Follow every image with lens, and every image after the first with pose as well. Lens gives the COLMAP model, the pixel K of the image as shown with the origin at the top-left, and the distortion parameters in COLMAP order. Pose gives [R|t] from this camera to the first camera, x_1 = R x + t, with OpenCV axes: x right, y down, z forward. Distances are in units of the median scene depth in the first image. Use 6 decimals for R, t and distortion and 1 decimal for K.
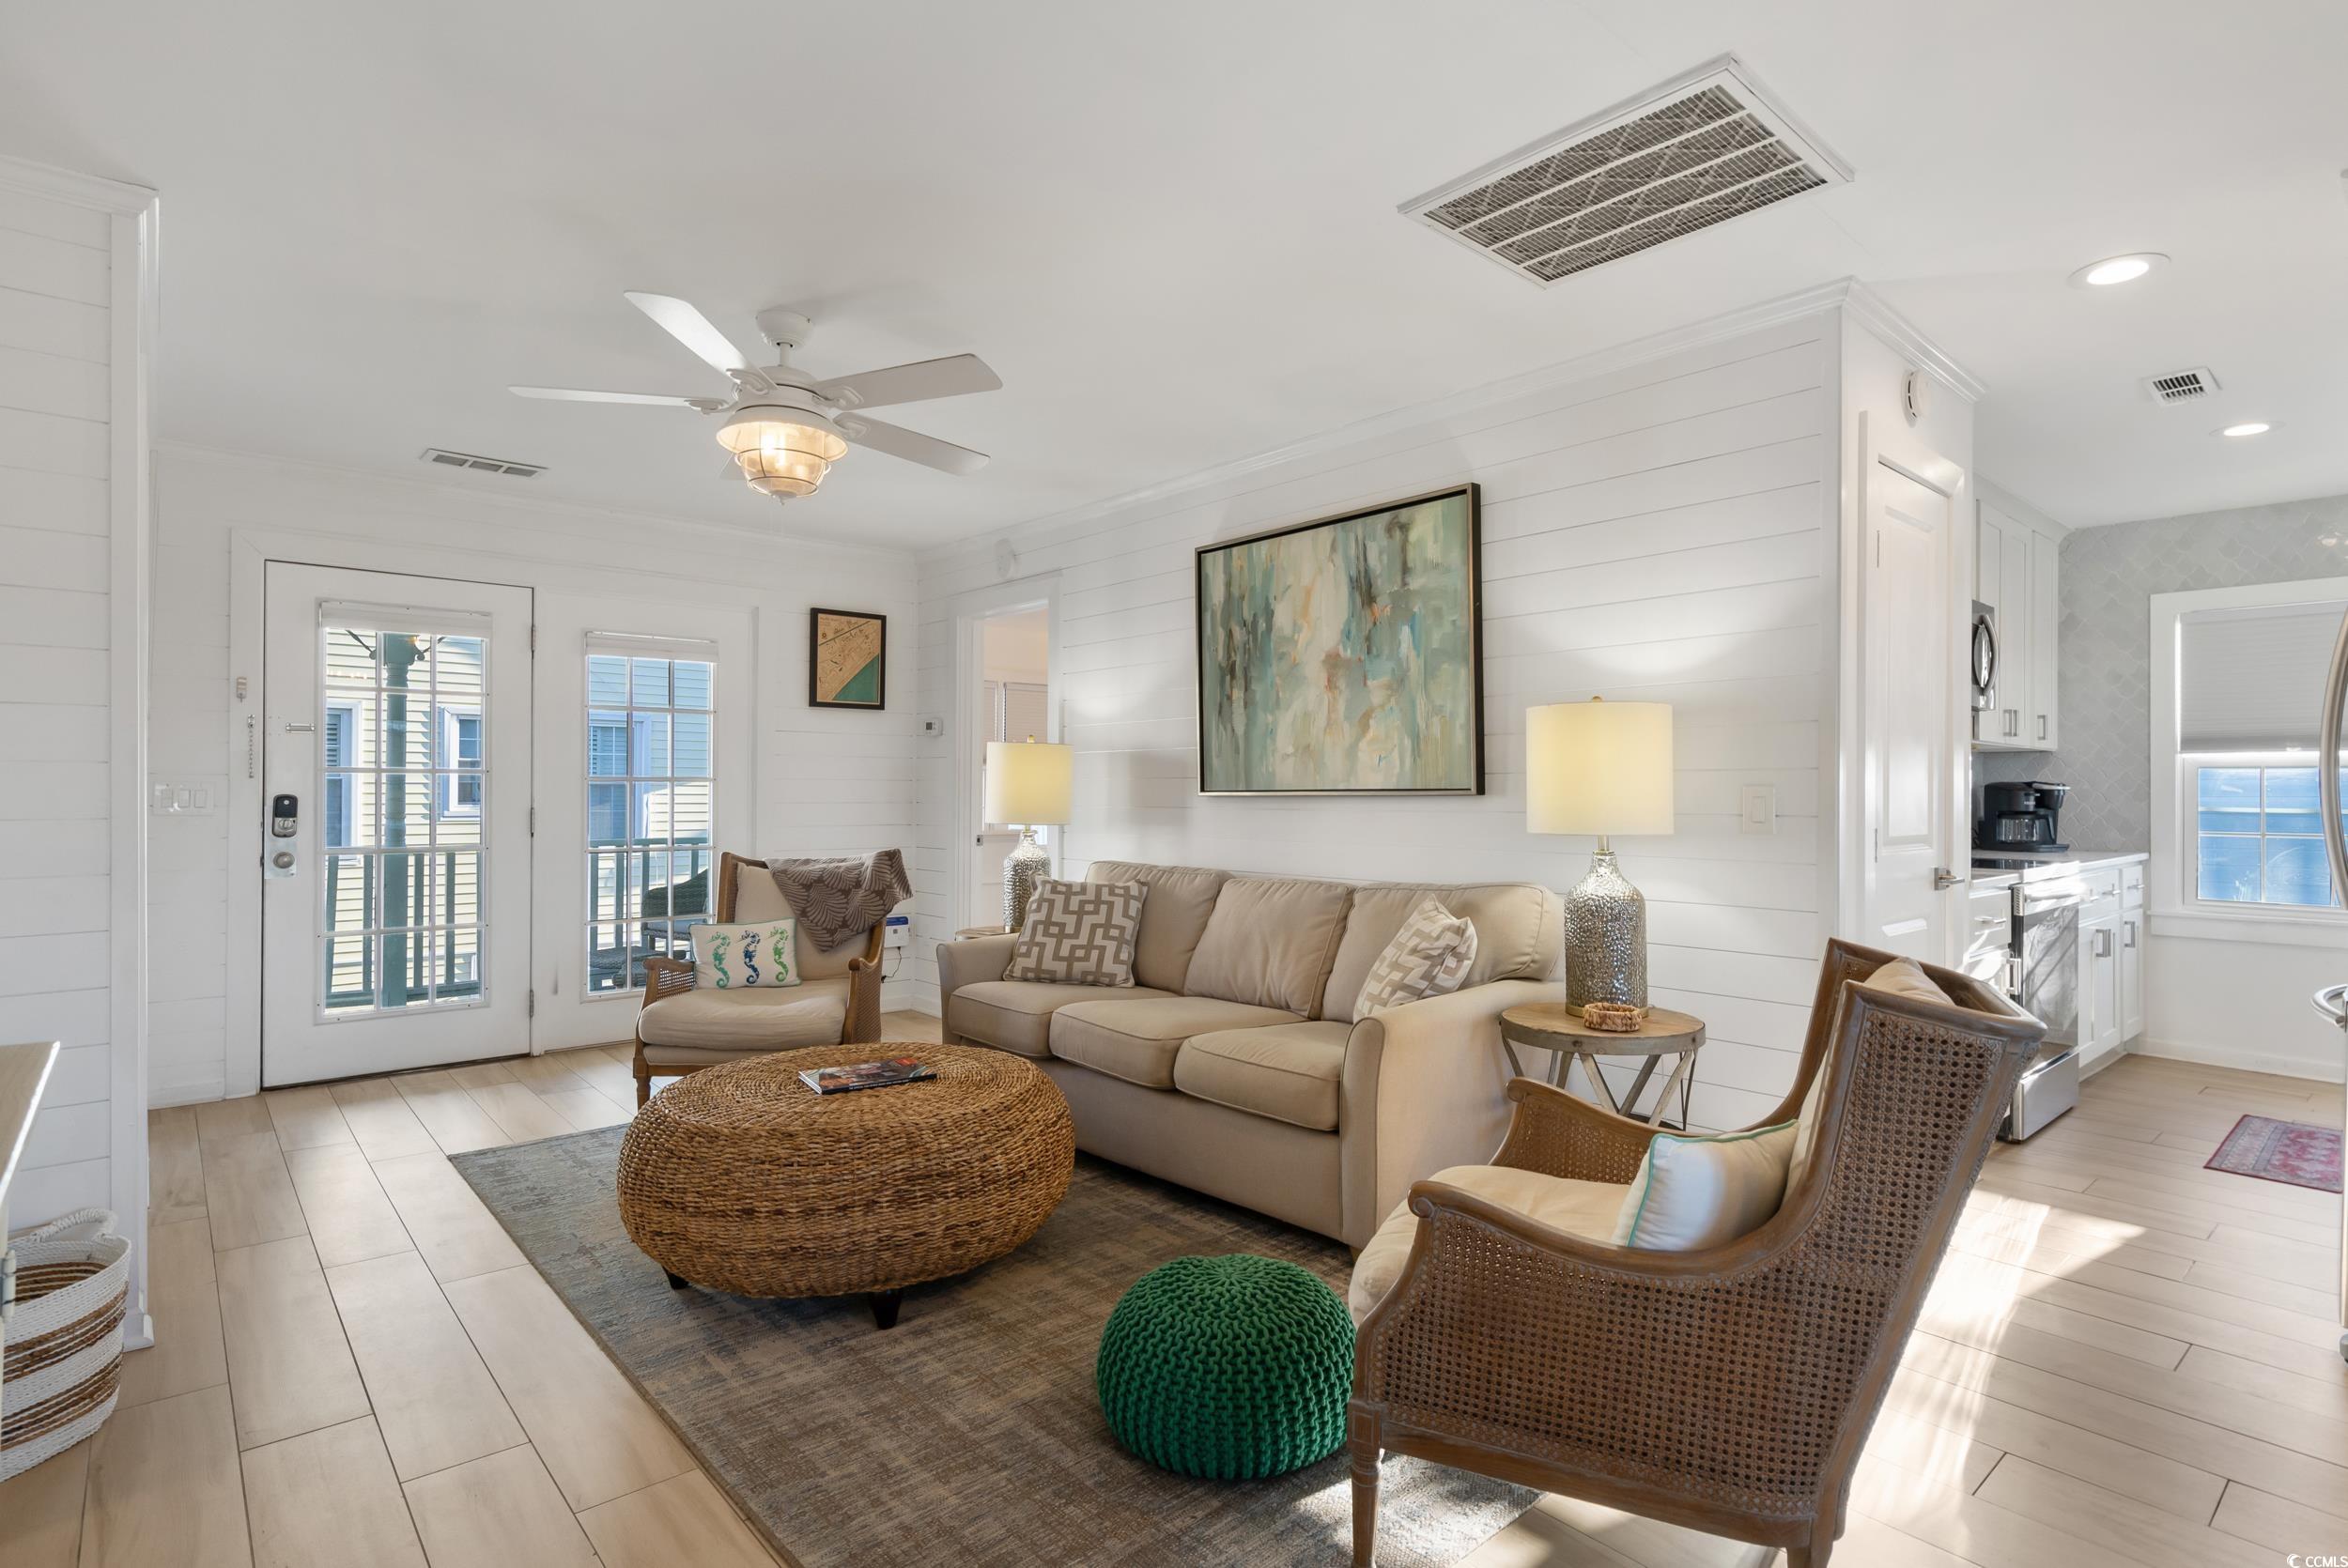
lens RADIAL K [[1196.4, 0, 1174.0], [0, 1196.4, 784.0], [0, 0, 1]] dist [0.001867, 0.000705]
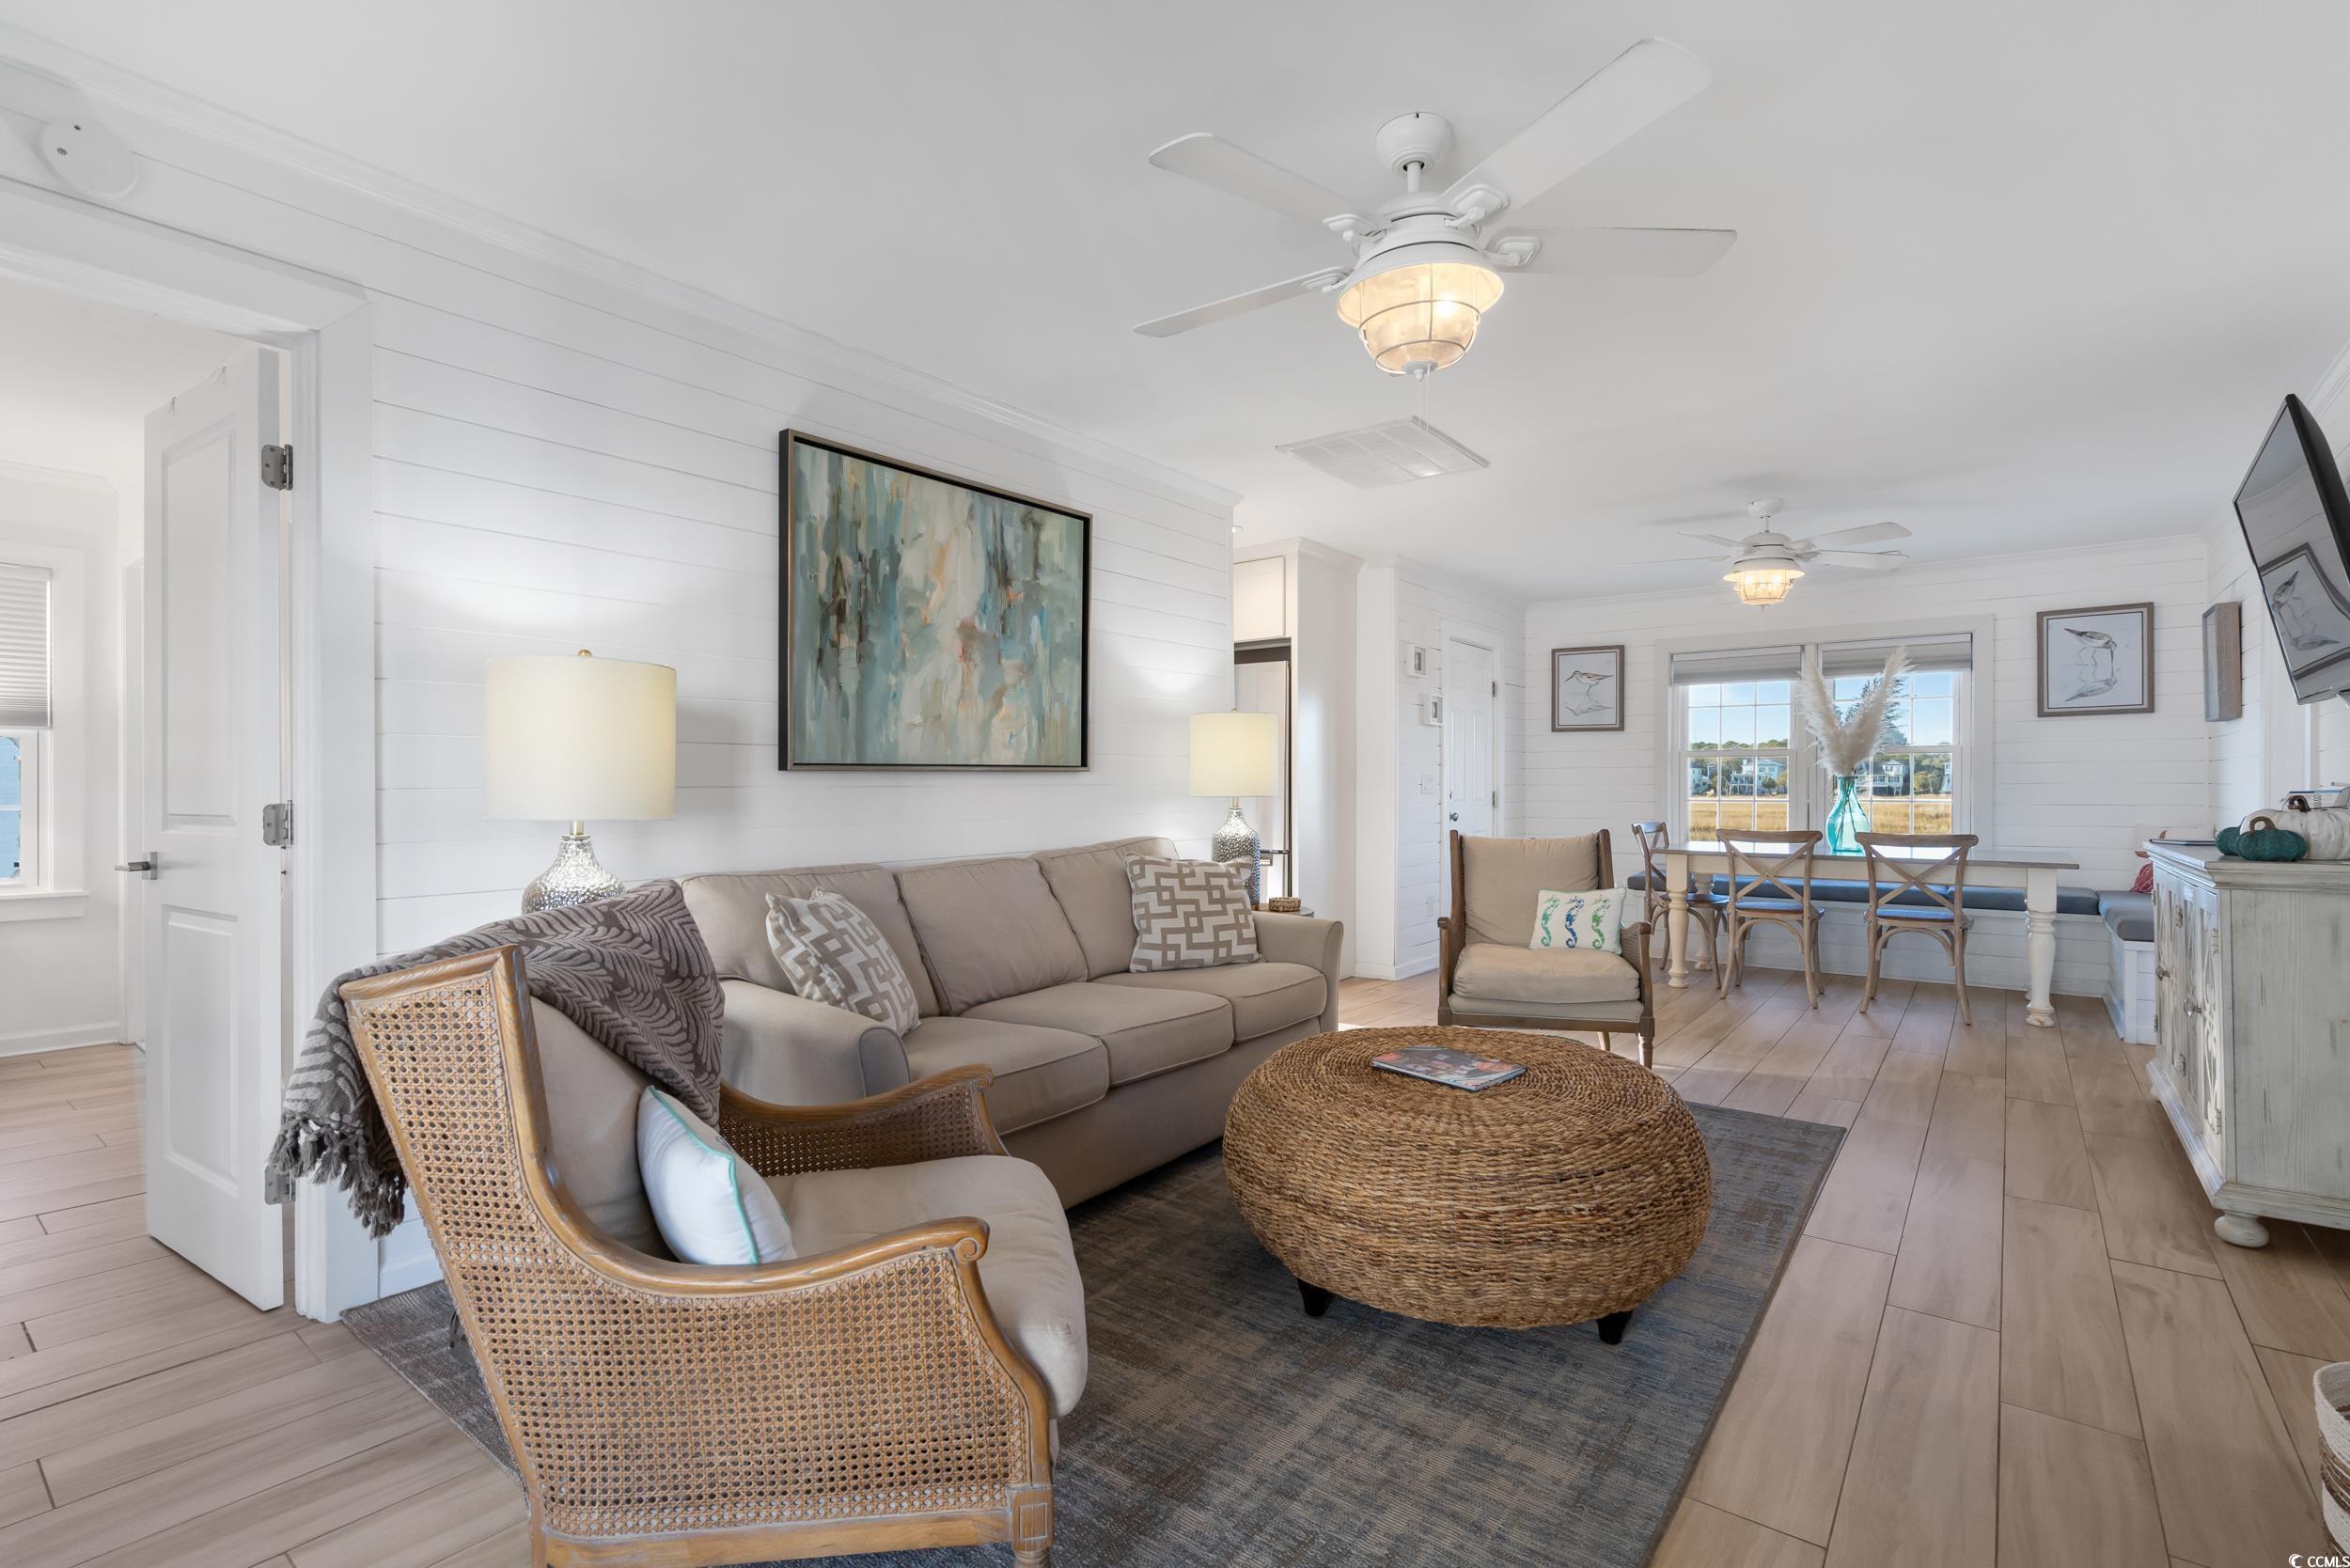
lens RADIAL K [[1102.6, 0, 1201.3], [0, 1102.6, 794.8], [0, 0, 1]] dist [-0.002075, 0.000516]
pose [[-0.210905, -0.009791, 0.977457, -0.735408], [-0.007814, 0.999935, 0.008330, 0.018961], [-0.977475, -0.005881, -0.210968, 0.949840]]
